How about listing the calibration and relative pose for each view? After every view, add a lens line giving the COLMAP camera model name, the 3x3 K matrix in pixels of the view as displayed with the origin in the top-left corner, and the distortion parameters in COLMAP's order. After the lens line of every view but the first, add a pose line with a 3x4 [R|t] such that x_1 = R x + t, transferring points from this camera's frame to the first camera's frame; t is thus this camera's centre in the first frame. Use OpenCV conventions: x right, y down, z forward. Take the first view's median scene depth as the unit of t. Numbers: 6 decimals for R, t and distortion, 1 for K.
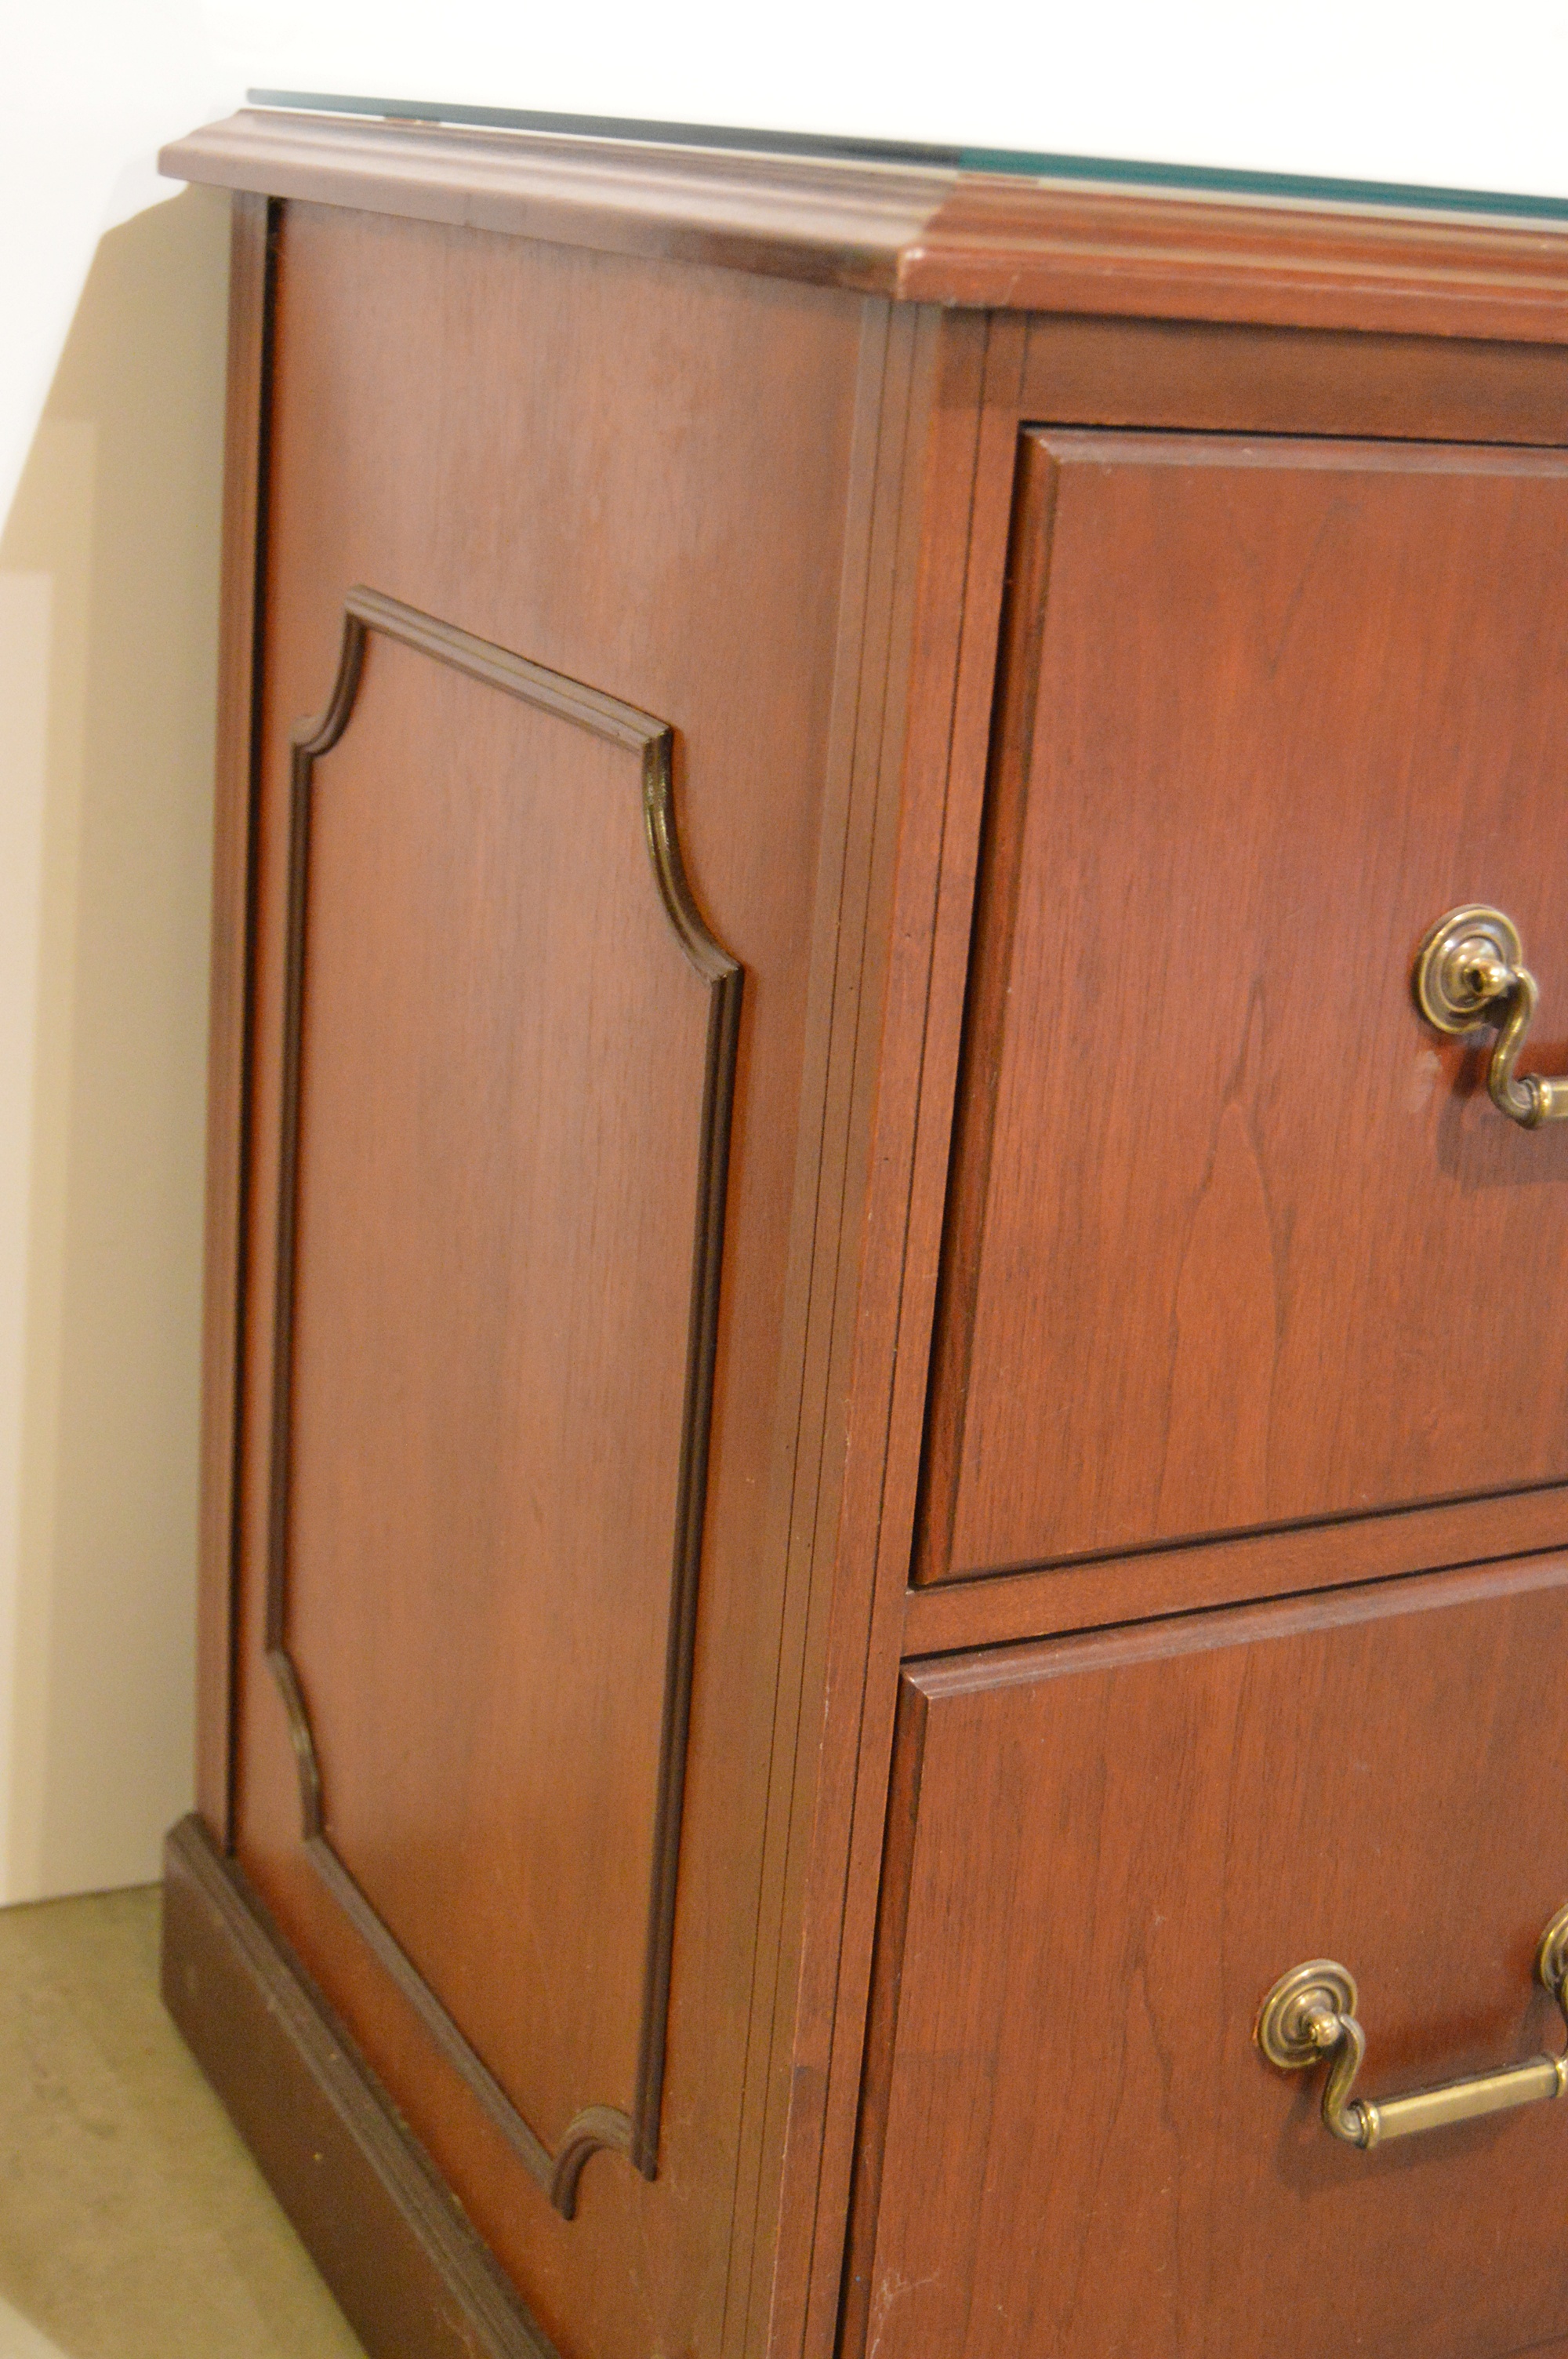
lens RADIAL K [[3347.5, 0, 794.2], [0, 3347.5, 1195.3], [0, 0, 1]] dist [-0.036159, 0.000000]
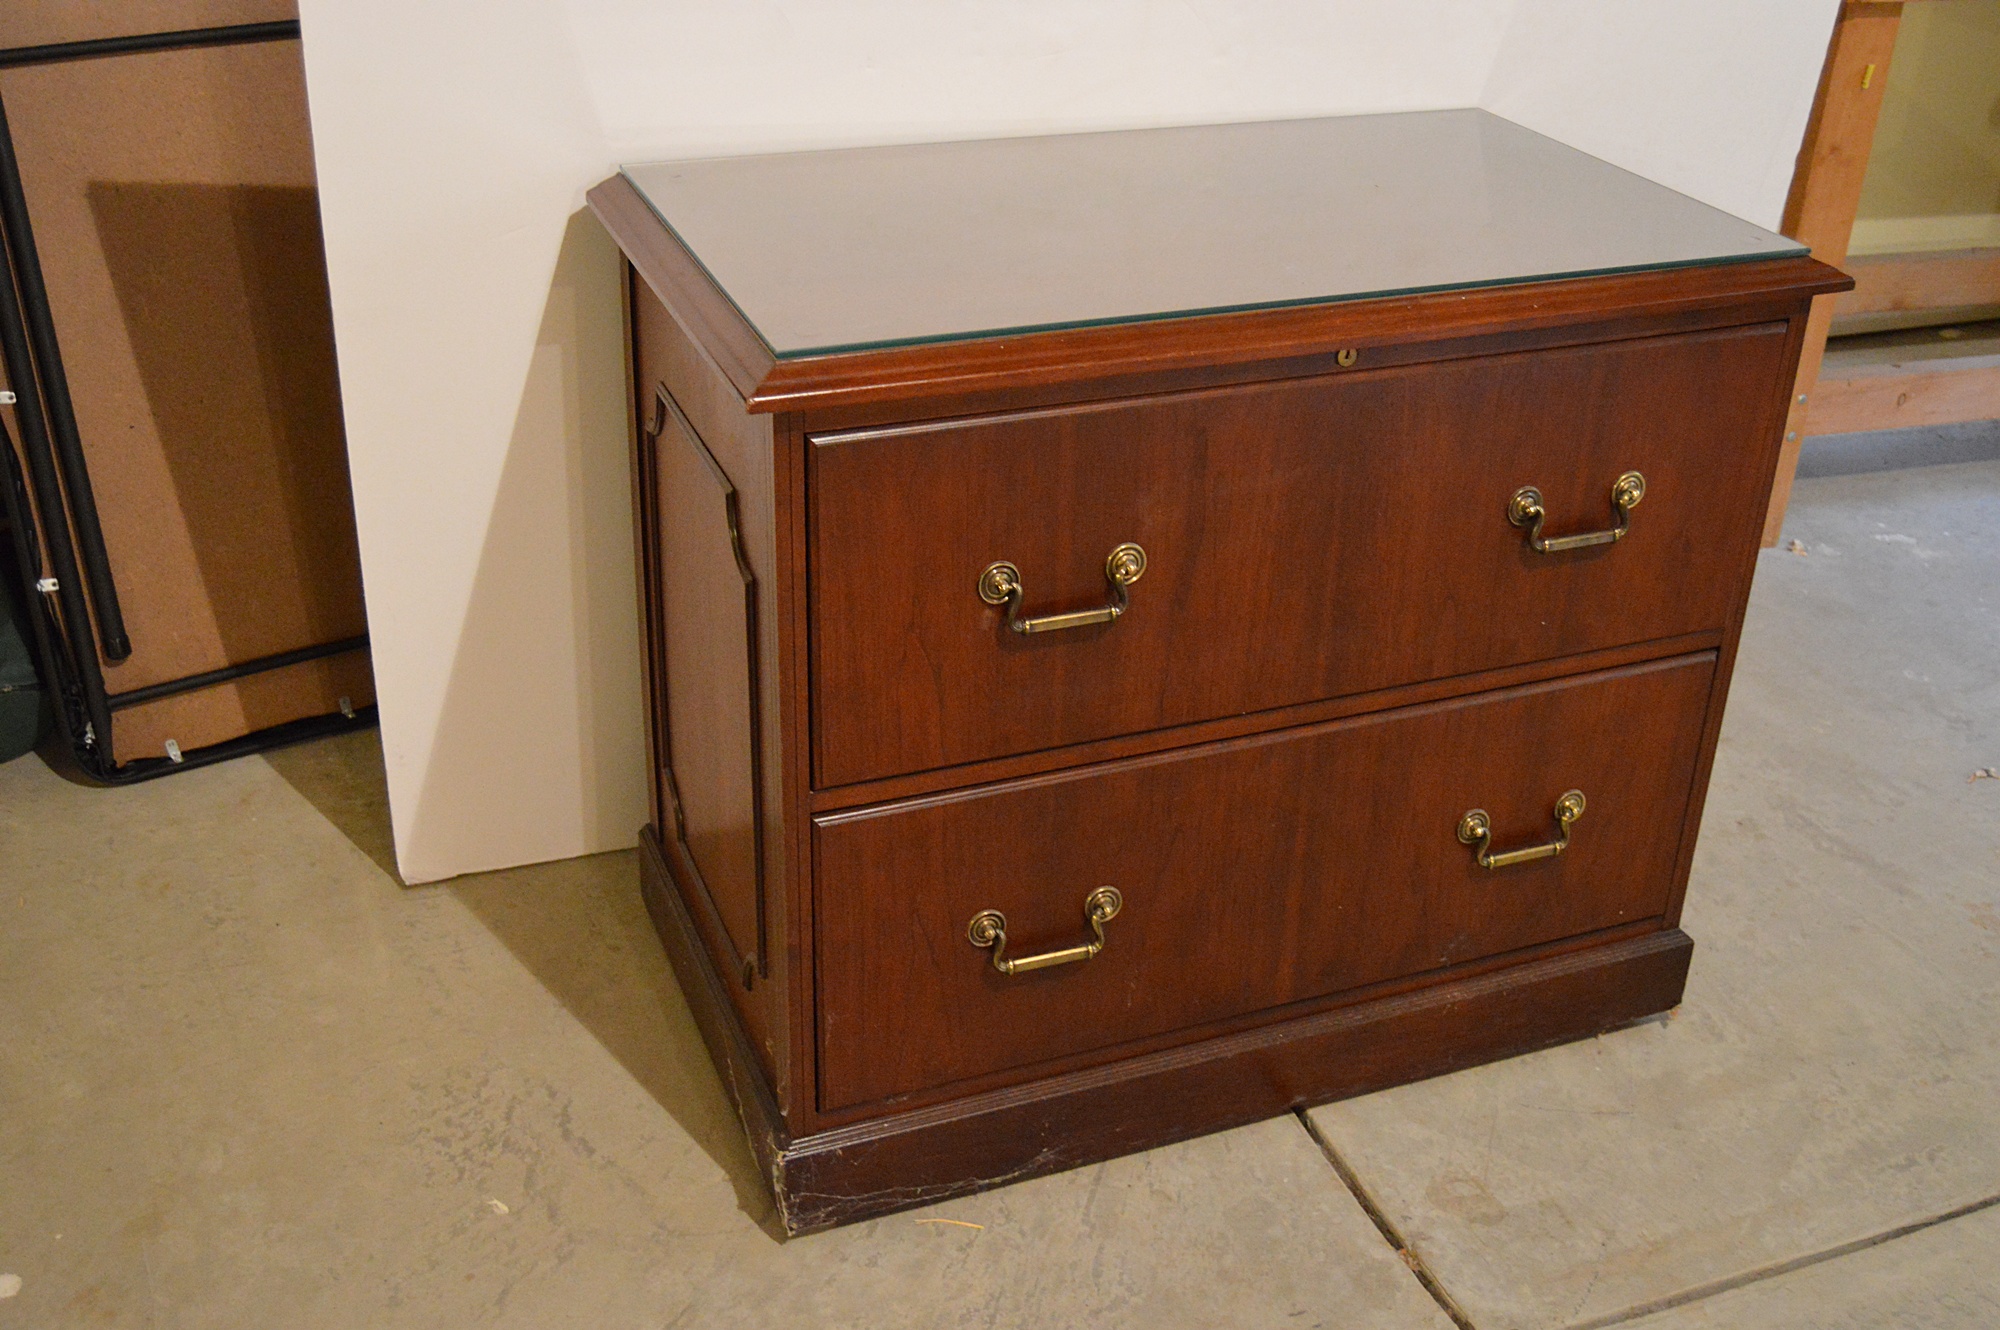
lens RADIAL K [[2132.5, 0, 997.9], [0, 2132.5, 668.8], [0, 0, 1]] dist [-0.026620, 0.000000]
pose [[0.994887, 0.008453, -0.100640, 0.345378], [0.007346, 0.987794, 0.155591, -0.251324], [0.100727, -0.155535, 0.982682, -0.734187]]
